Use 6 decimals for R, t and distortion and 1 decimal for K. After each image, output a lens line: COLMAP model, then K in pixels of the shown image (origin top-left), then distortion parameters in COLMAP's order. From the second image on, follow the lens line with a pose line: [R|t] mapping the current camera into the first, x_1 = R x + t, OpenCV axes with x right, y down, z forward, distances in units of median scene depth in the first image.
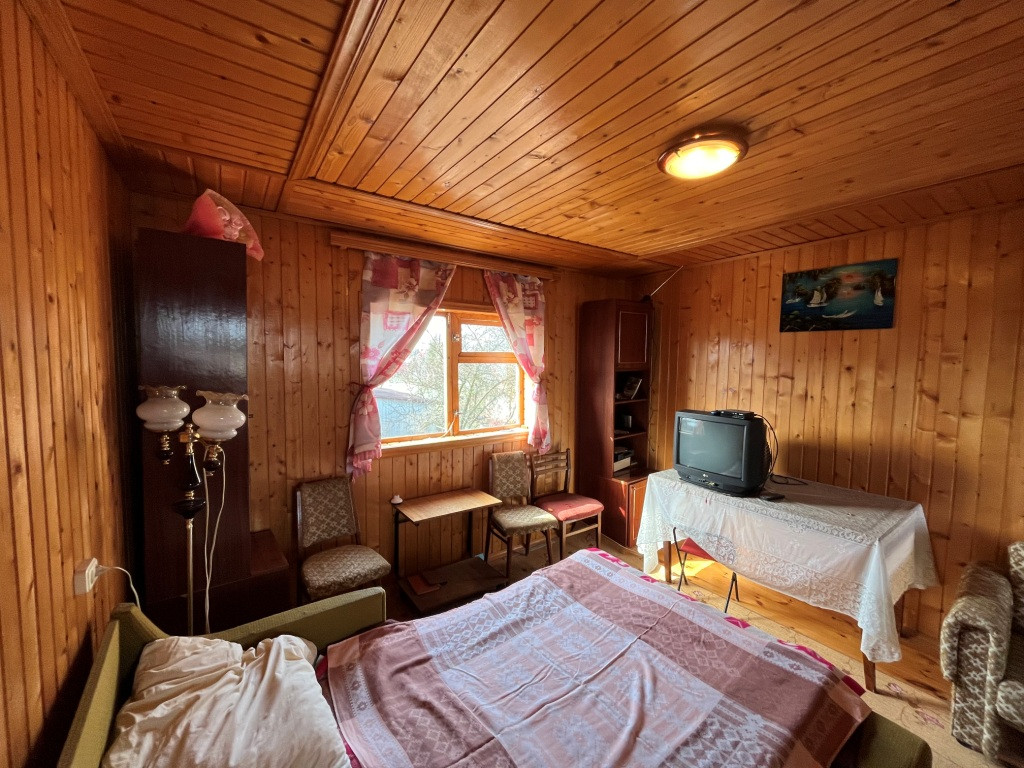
lens RADIAL K [[410.7, 0, 507.1], [0, 410.7, 386.9], [0, 0, 1]] dist [-0.002180, -0.000080]
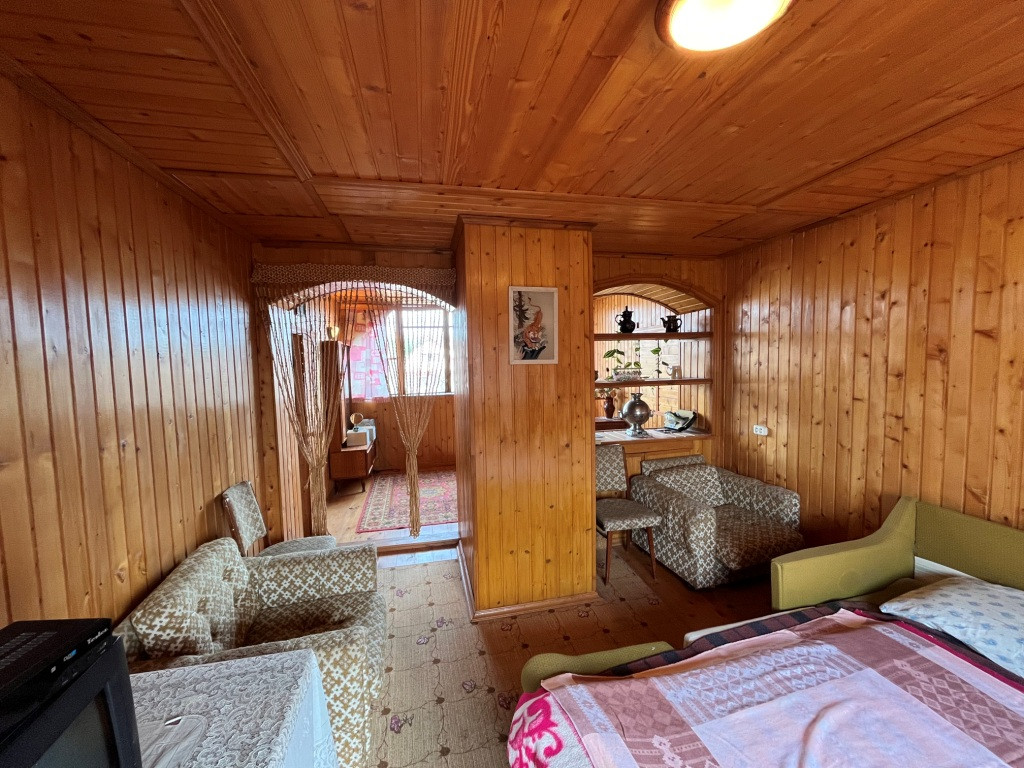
lens RADIAL K [[410.7, 0, 509.4], [0, 410.7, 387.0], [0, 0, 1]] dist [-0.002180, -0.000080]
pose [[-0.922387, -0.015832, 0.385943, 0.303157], [0.037335, 0.990827, 0.129874, -0.052328], [-0.384459, 0.134203, -0.913335, 1.003339]]
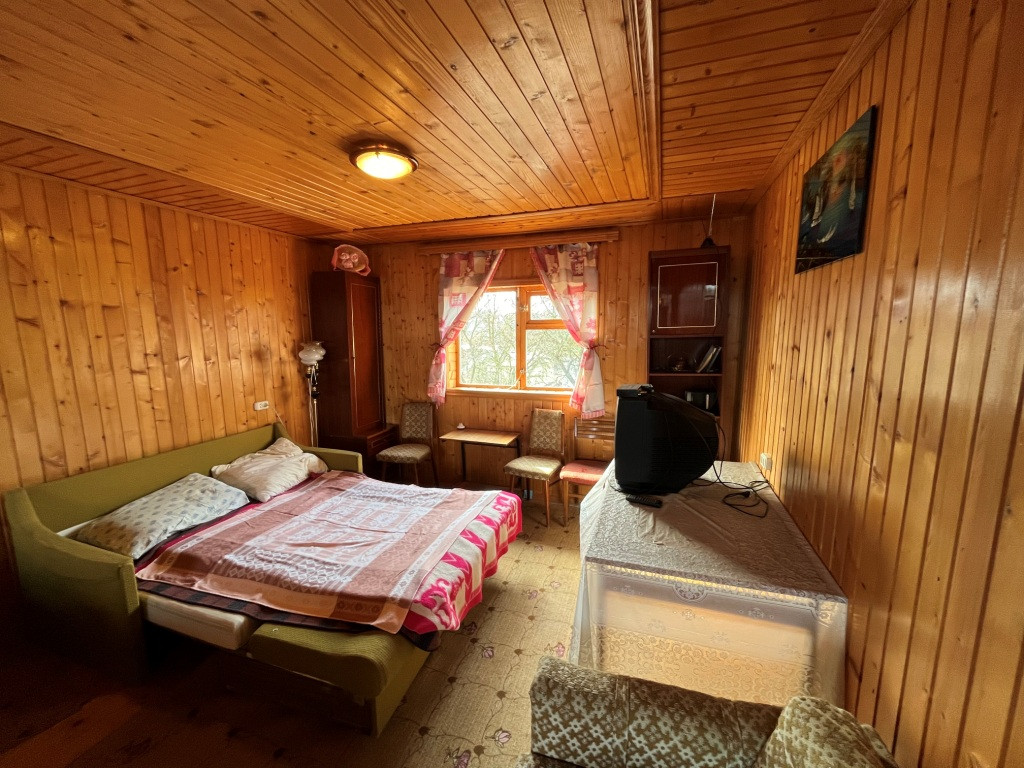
lens RADIAL K [[410.7, 0, 511.3], [0, 410.7, 386.2], [0, 0, 1]] dist [-0.002180, -0.000080]
pose [[0.583058, 0.101445, -0.806072, 1.023149], [-0.039171, 0.994530, 0.096829, -0.010545], [0.811485, -0.024882, 0.583843, 0.325628]]
